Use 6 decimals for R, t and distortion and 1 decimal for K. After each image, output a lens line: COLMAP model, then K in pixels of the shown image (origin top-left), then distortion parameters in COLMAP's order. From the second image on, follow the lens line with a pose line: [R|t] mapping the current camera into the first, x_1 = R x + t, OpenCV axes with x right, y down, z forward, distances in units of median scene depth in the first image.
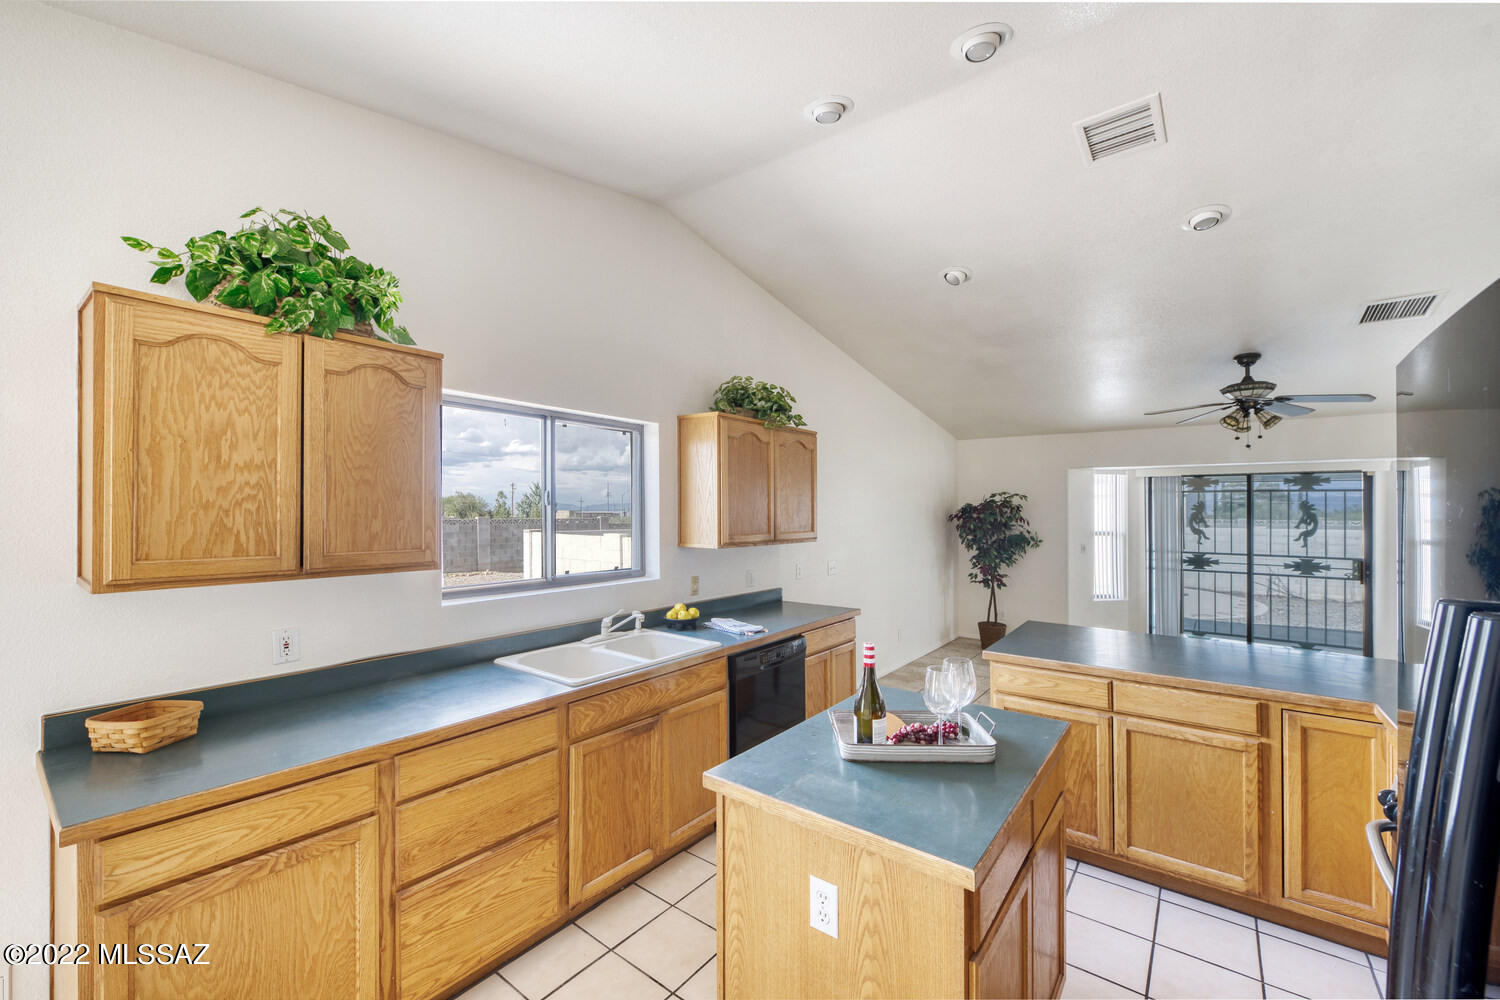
lens RADIAL K [[605.3, 0, 745.8], [0, 605.3, 517.1], [0, 0, 1]] dist [-0.000327, -0.000082]
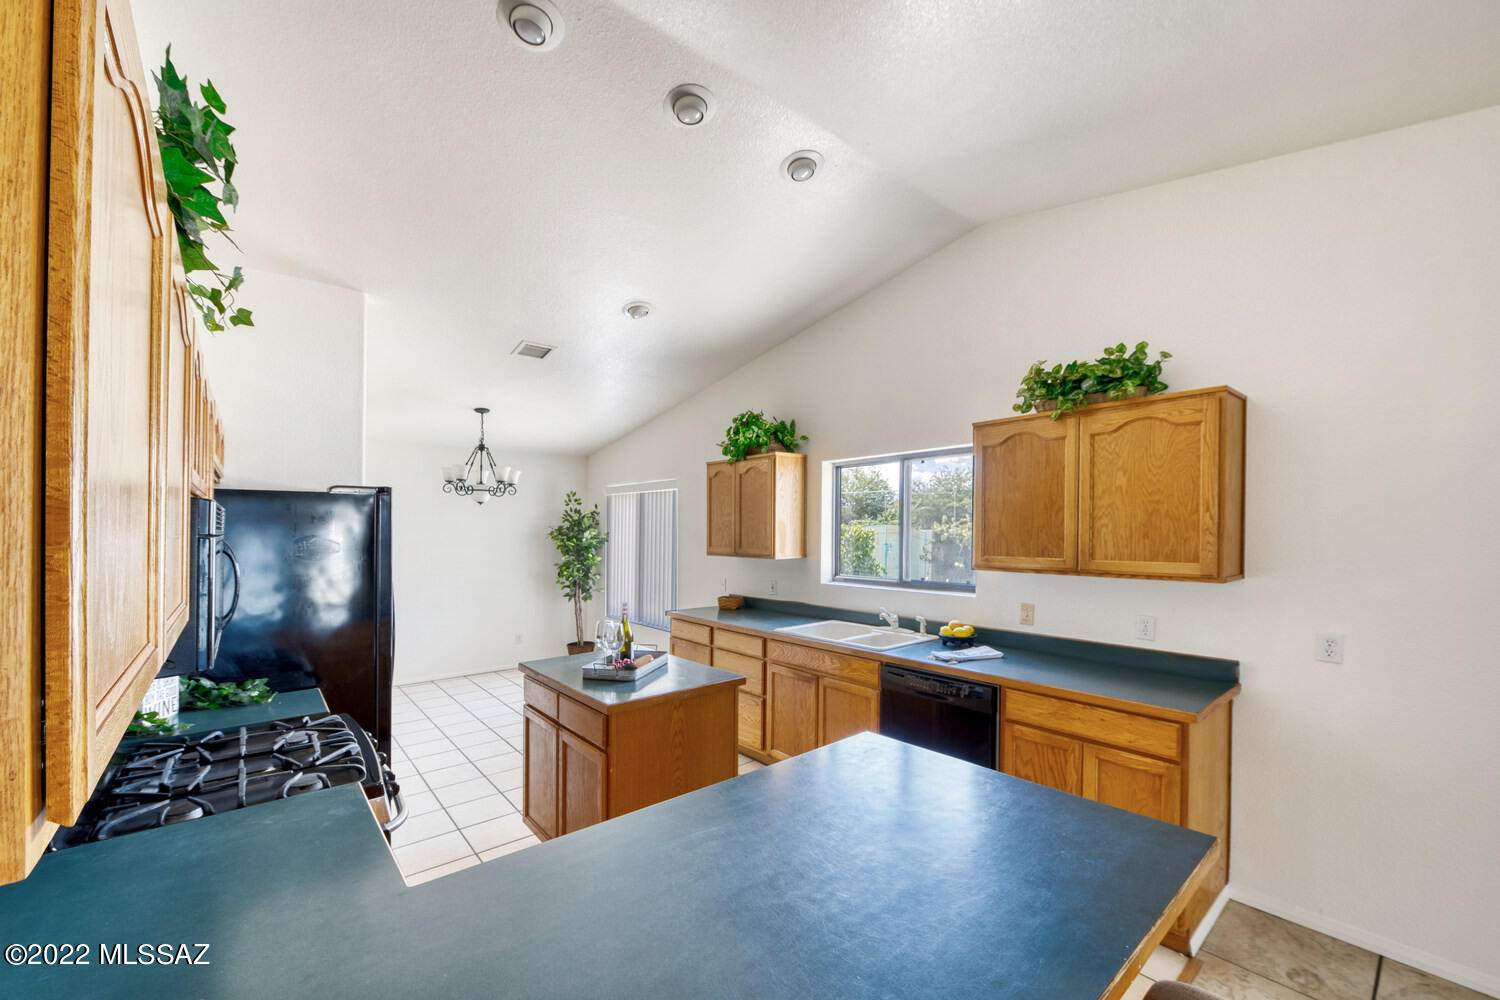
lens RADIAL K [[605.3, 0, 745.8], [0, 605.3, 517.1], [0, 0, 1]] dist [-0.000327, -0.000082]
pose [[-0.219996, -0.010075, -0.975449, 1.039861], [0.001824, 0.999941, -0.010740, -0.023217], [0.975499, -0.004142, -0.219964, 0.942771]]
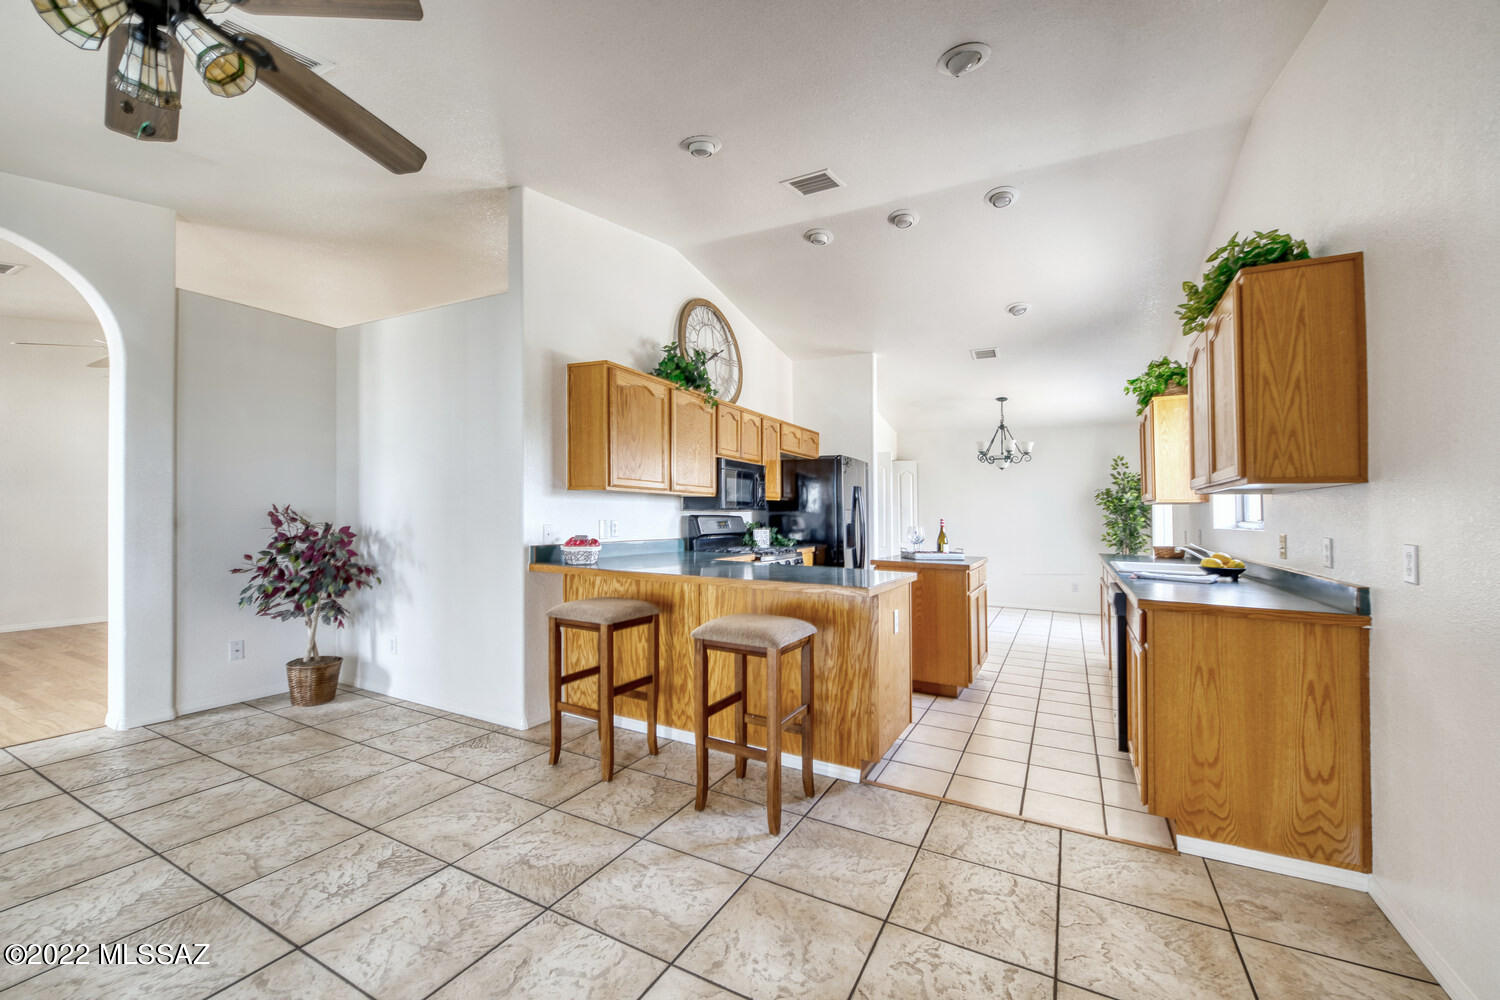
lens RADIAL K [[607.1, 0, 764.0], [0, 607.1, 493.4], [0, 0, 1]] dist [-0.000651, -0.000019]
pose [[-0.981716, -0.013439, -0.189878, 0.830646], [-0.007264, 0.999423, -0.033178, 0.099947], [0.190215, -0.031192, -0.981247, 1.969436]]
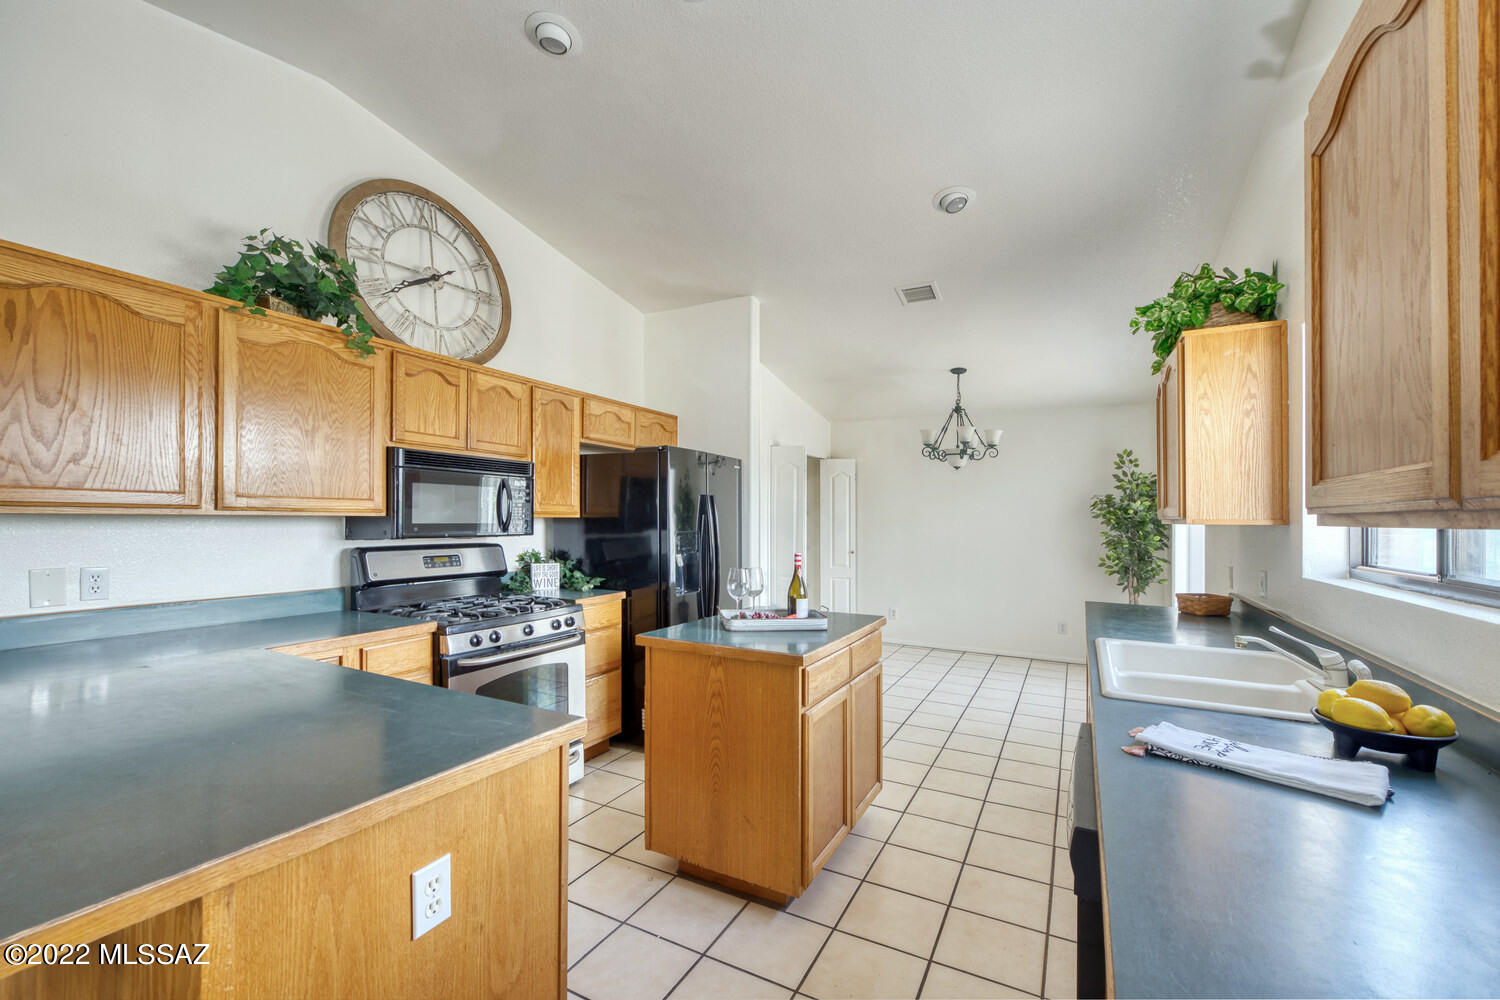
lens RADIAL K [[605.3, 0, 745.8], [0, 605.3, 517.1], [0, 0, 1]] dist [-0.000327, -0.000082]
pose [[-0.988209, -0.004660, -0.153039, 0.298091], [-0.004695, 0.999989, -0.000134, 0.057631], [0.153038, 0.000586, -0.988220, 1.389773]]
